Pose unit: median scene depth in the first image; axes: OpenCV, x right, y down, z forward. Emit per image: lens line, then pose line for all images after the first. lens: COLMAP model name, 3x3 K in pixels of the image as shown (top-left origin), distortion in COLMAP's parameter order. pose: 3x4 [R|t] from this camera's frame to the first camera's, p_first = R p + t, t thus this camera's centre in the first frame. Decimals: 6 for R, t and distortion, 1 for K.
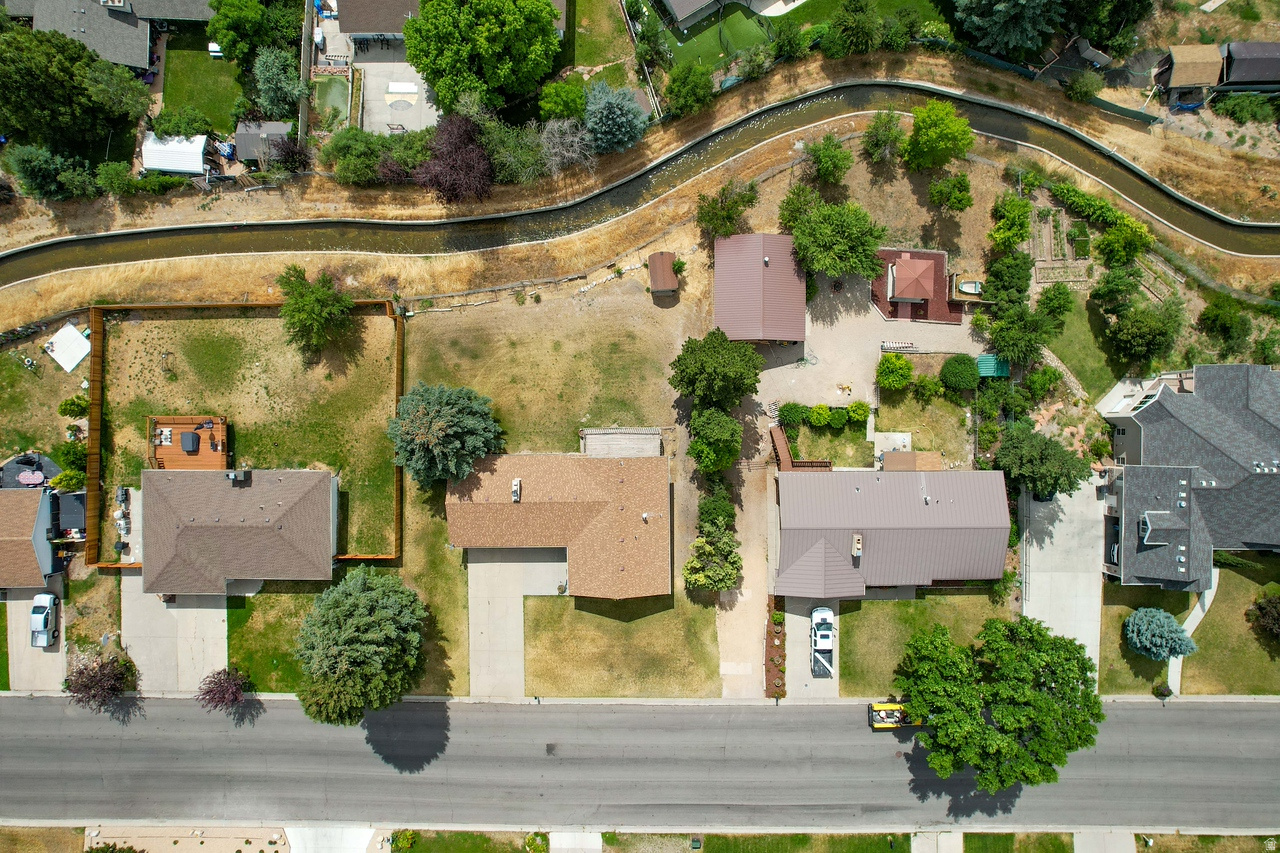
lens RADIAL K [[818.4, 0, 640.0], [0, 818.4, 426.5], [0, 0, 1]] dist [-0.076587, 0.069308]
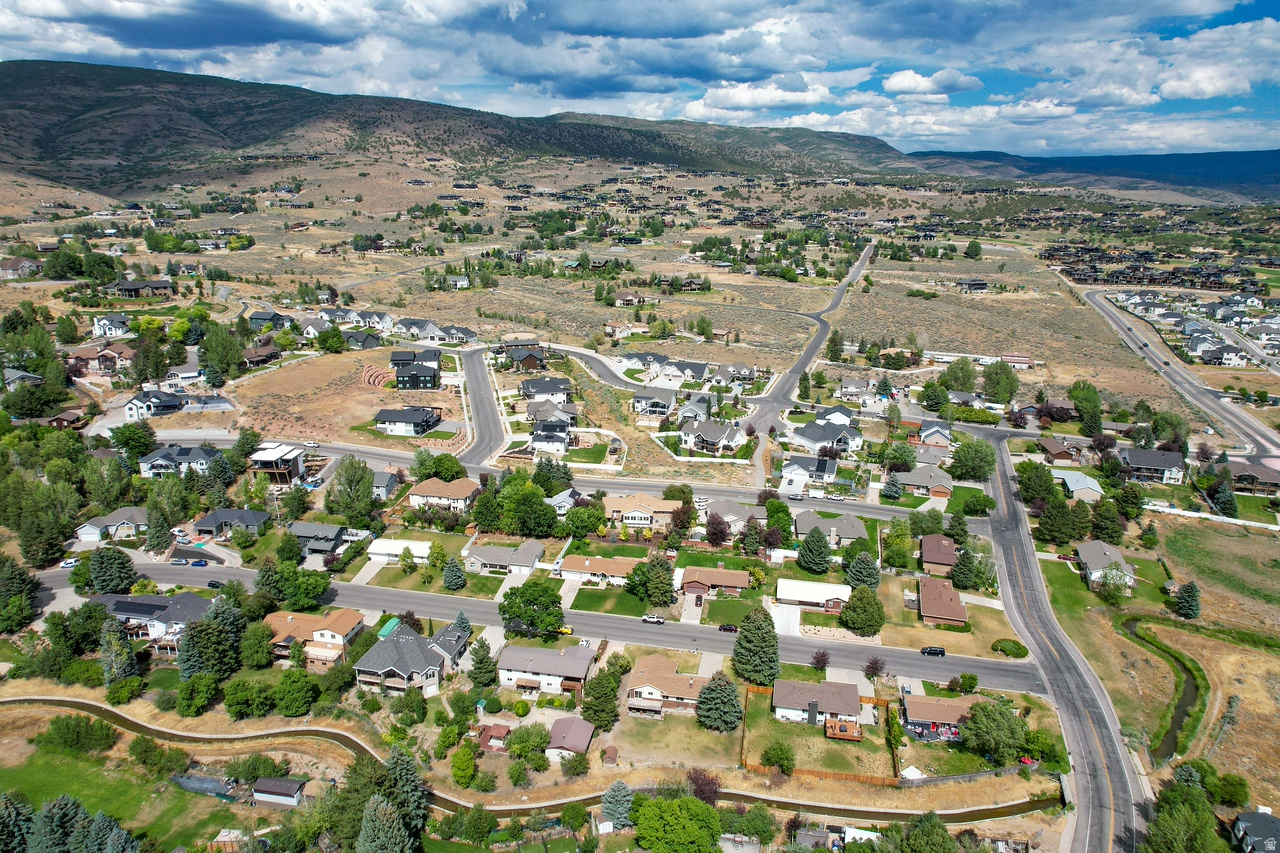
lens RADIAL K [[818.4, 0, 640.0], [0, 818.4, 426.5], [0, 0, 1]] dist [-0.076587, 0.069308]
pose [[-0.981310, -0.052545, 0.185122, -0.381355], [0.192434, -0.271068, 0.943128, -1.886447], [0.000624, 0.961125, 0.276113, -0.369442]]
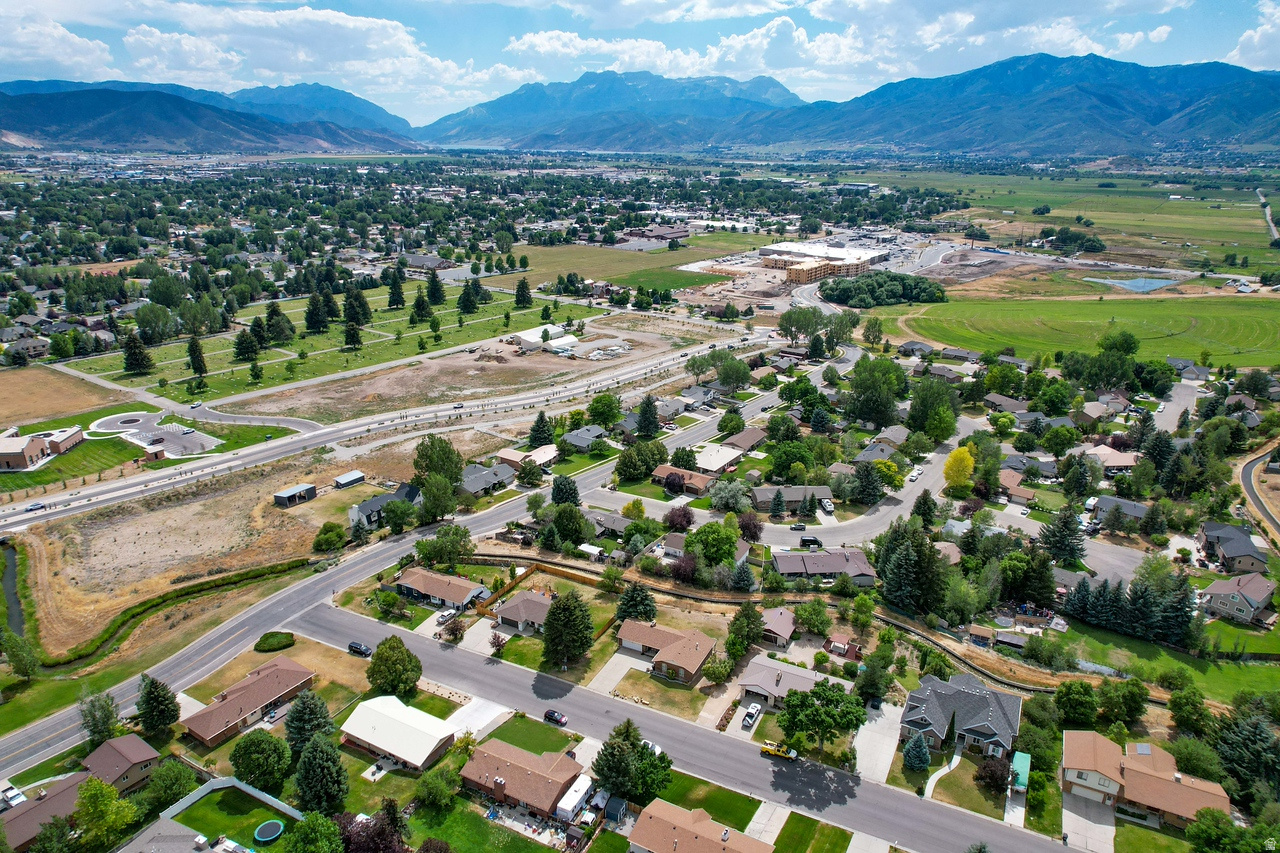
lens RADIAL K [[818.4, 0, 640.0], [0, 818.4, 426.5], [0, 0, 1]] dist [-0.076587, 0.069308]
pose [[0.891232, 0.171618, -0.419824, 0.690255], [-0.453058, 0.293887, -0.841647, 1.853085], [-0.021061, 0.940307, 0.339674, -0.364081]]
